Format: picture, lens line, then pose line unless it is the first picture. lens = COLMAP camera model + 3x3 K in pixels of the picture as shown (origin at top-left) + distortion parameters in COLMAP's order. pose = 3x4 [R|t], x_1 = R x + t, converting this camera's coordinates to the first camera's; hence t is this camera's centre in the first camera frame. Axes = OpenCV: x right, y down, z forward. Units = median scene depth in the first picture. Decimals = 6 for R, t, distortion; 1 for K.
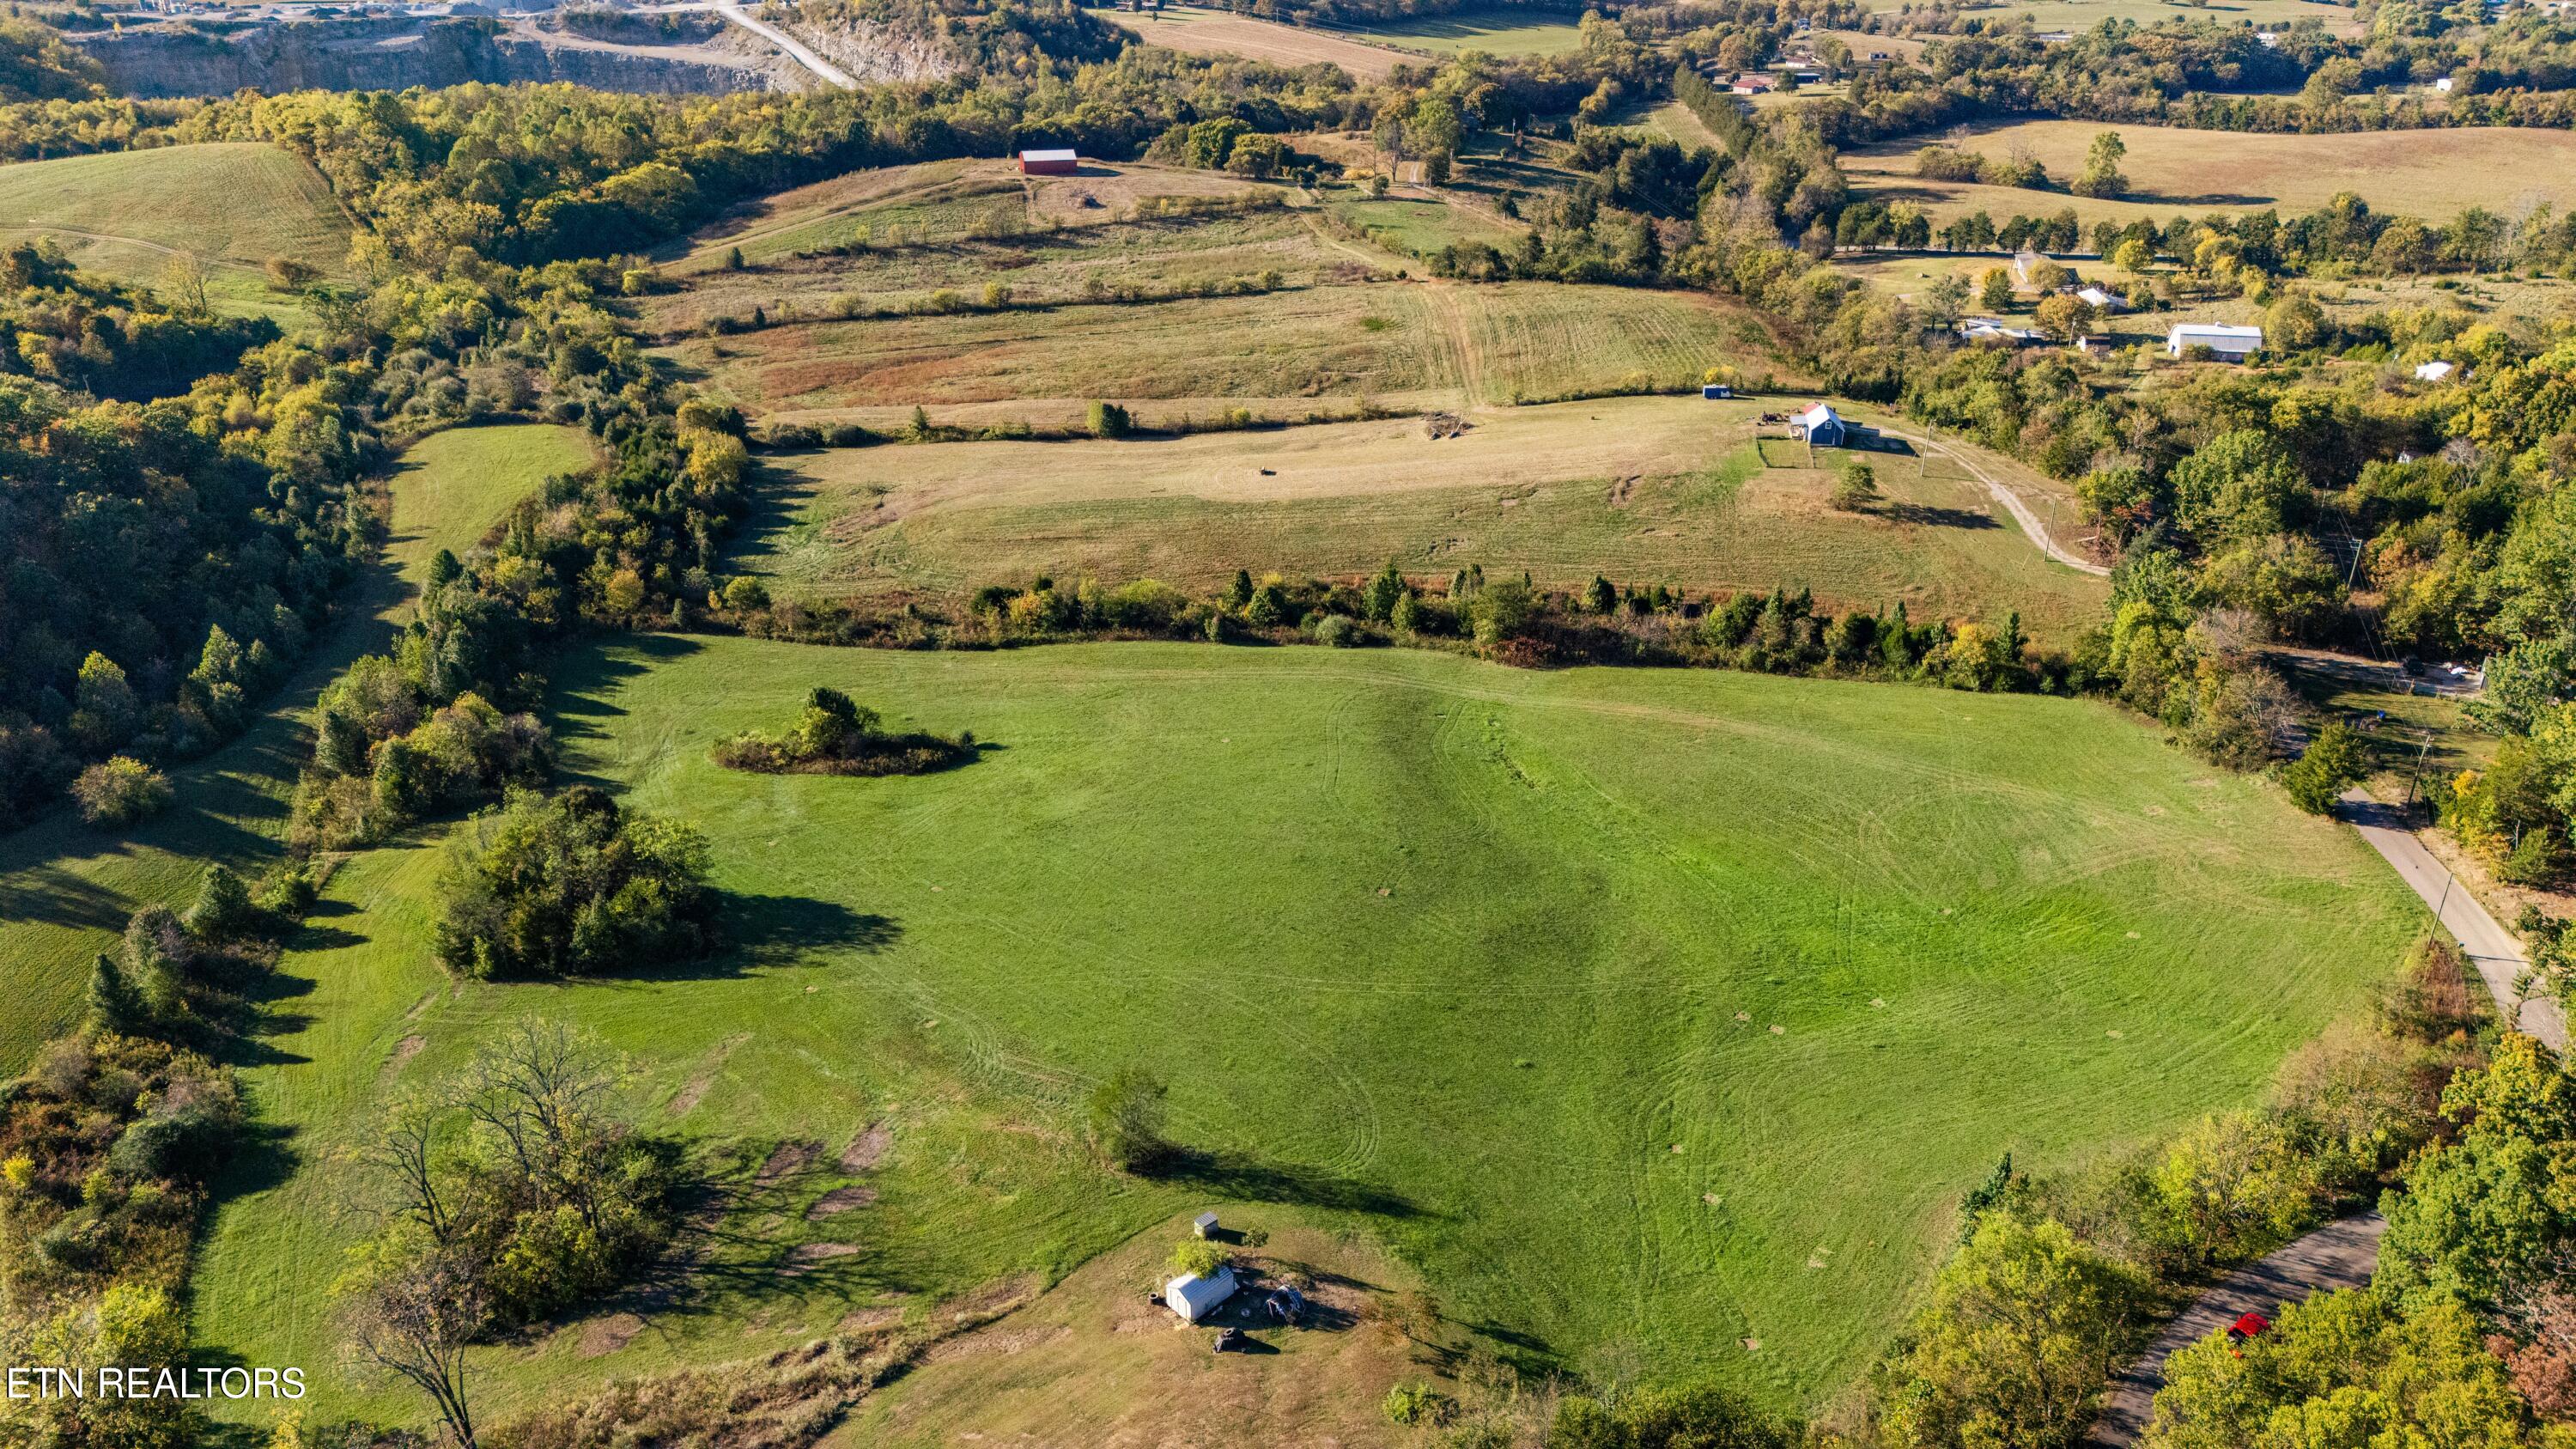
lens RADIAL K [[1892.3, 0, 1292.1], [0, 1892.3, 728.9], [0, 0, 1]] dist [0.044622, -0.027590]
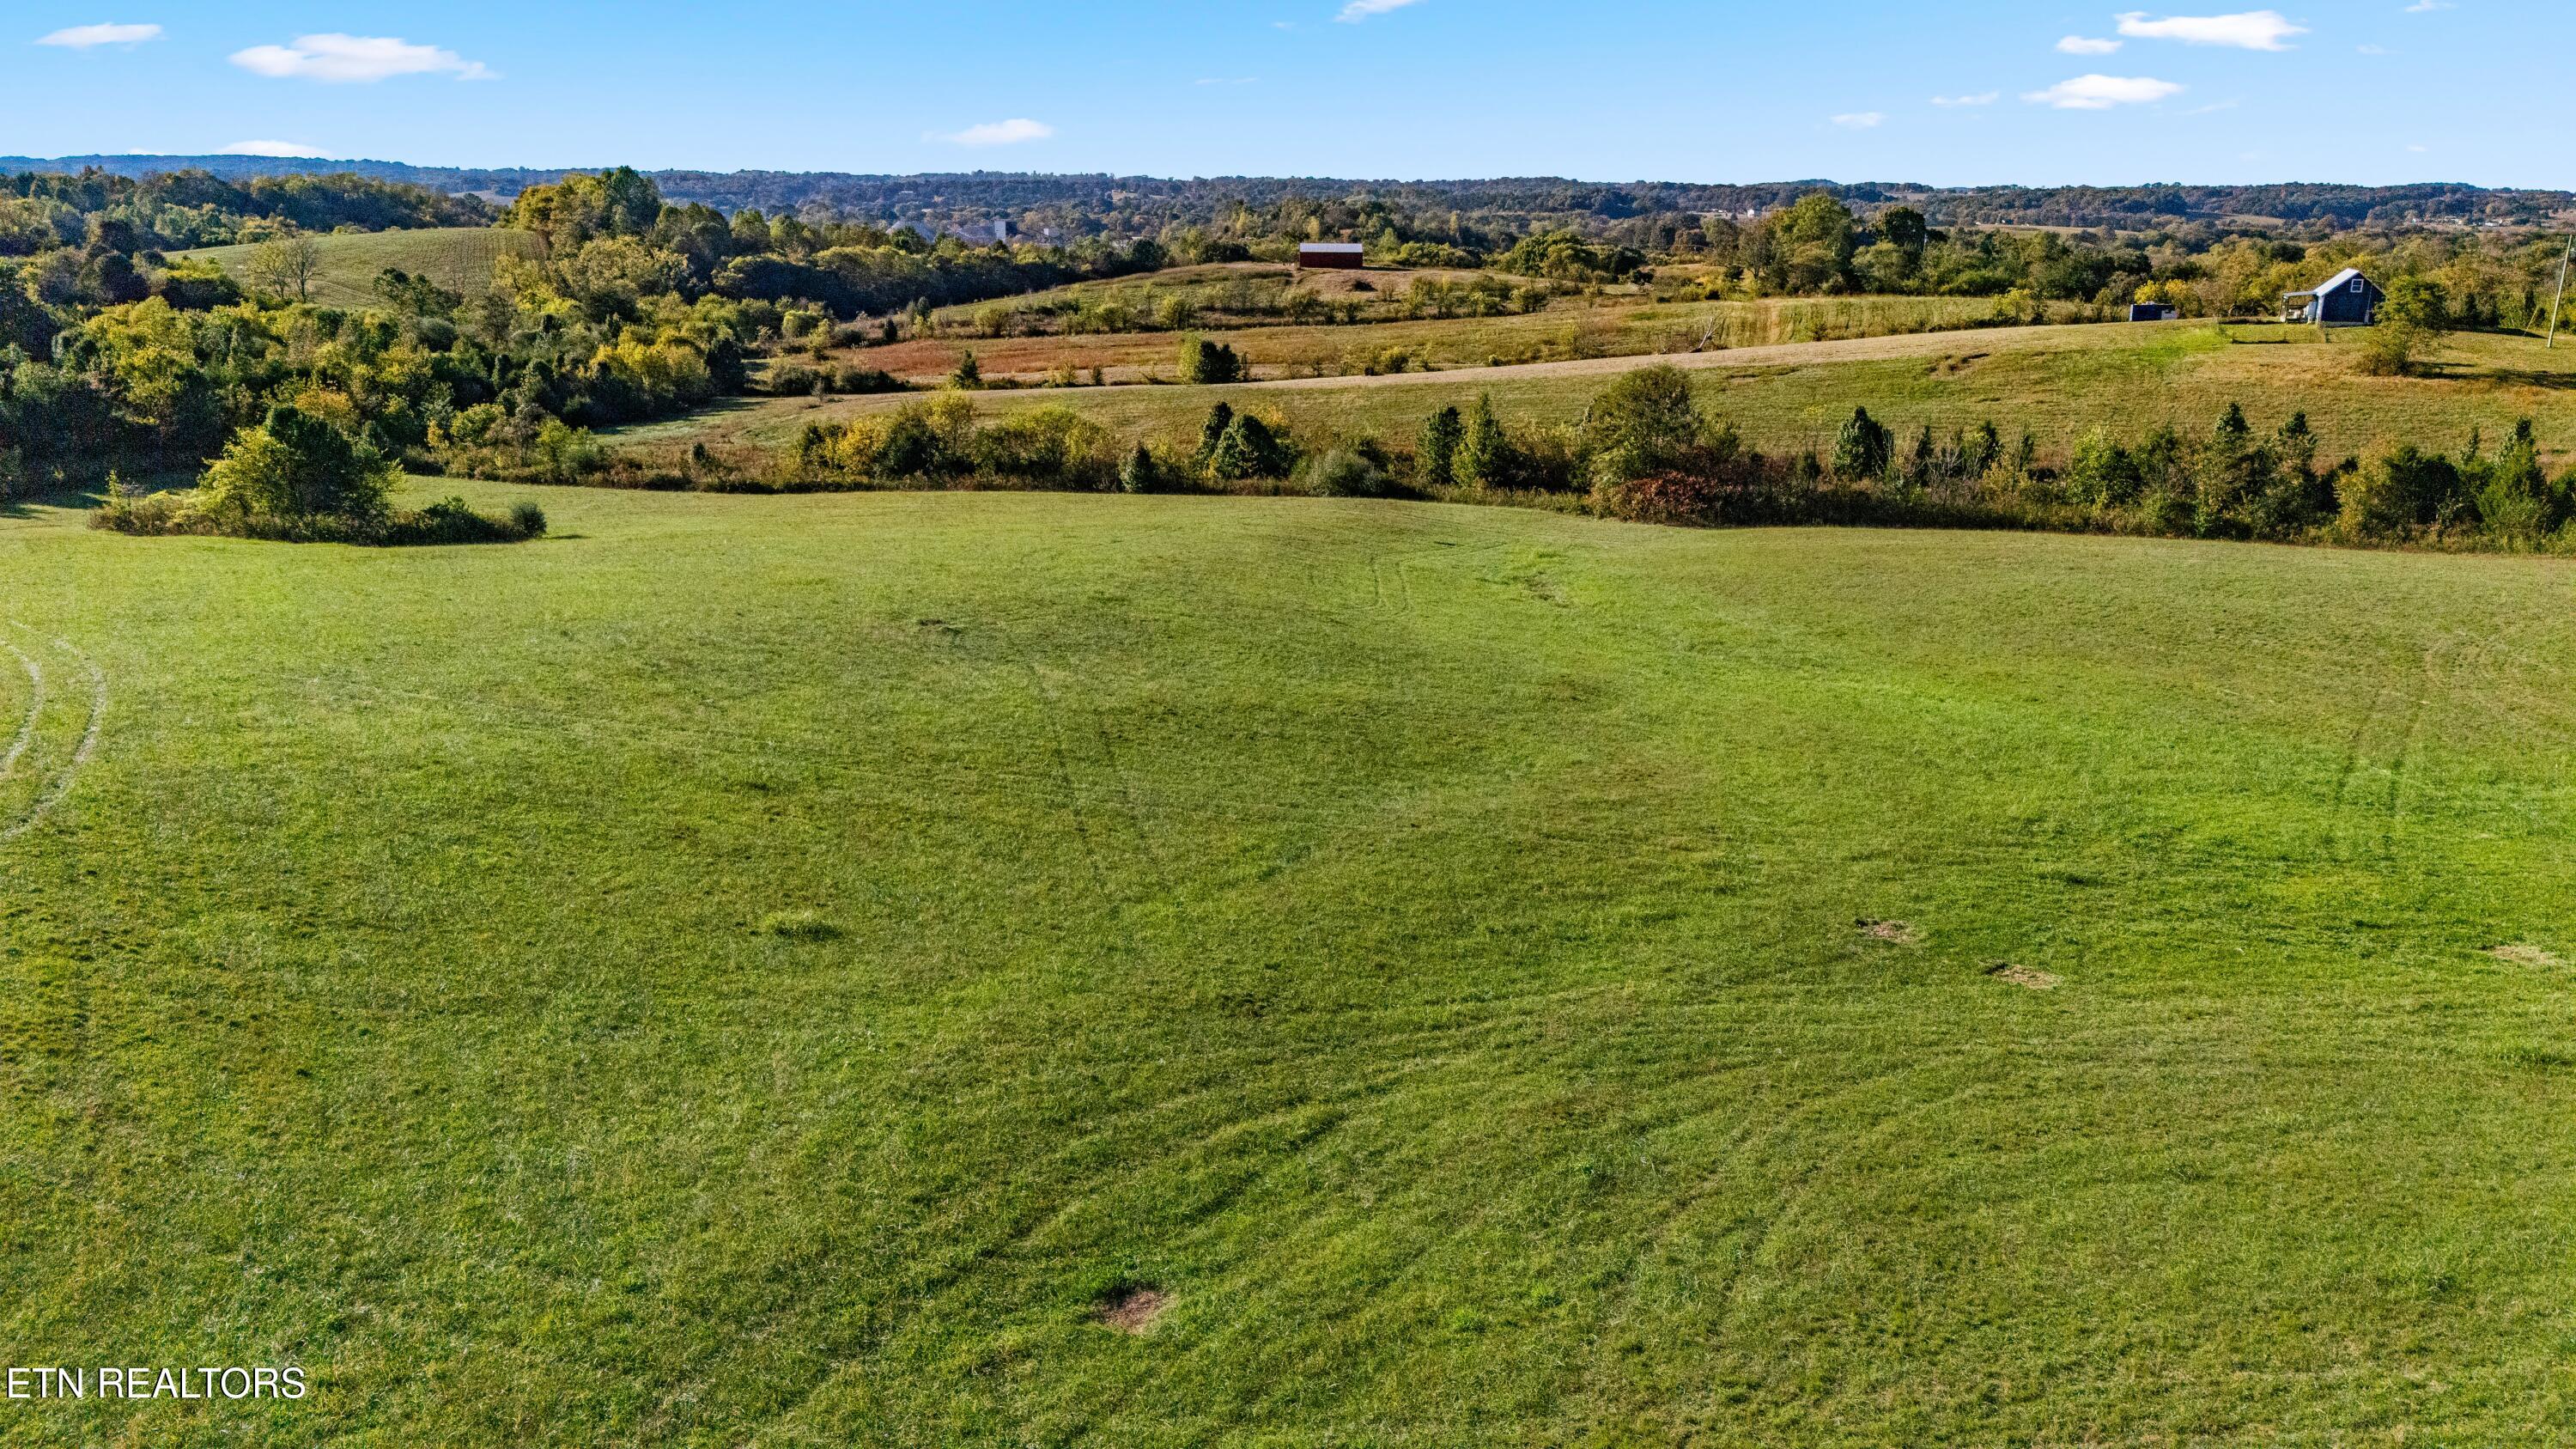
lens RADIAL K [[1892.3, 0, 1281.1], [0, 1892.3, 715.7], [0, 0, 1]] dist [0.044622, -0.027590]
pose [[0.967134, 0.062098, -0.246566, 0.147797], [-0.109315, 0.977072, -0.182701, 0.119076], [0.229567, 0.203650, 0.951749, 0.500730]]
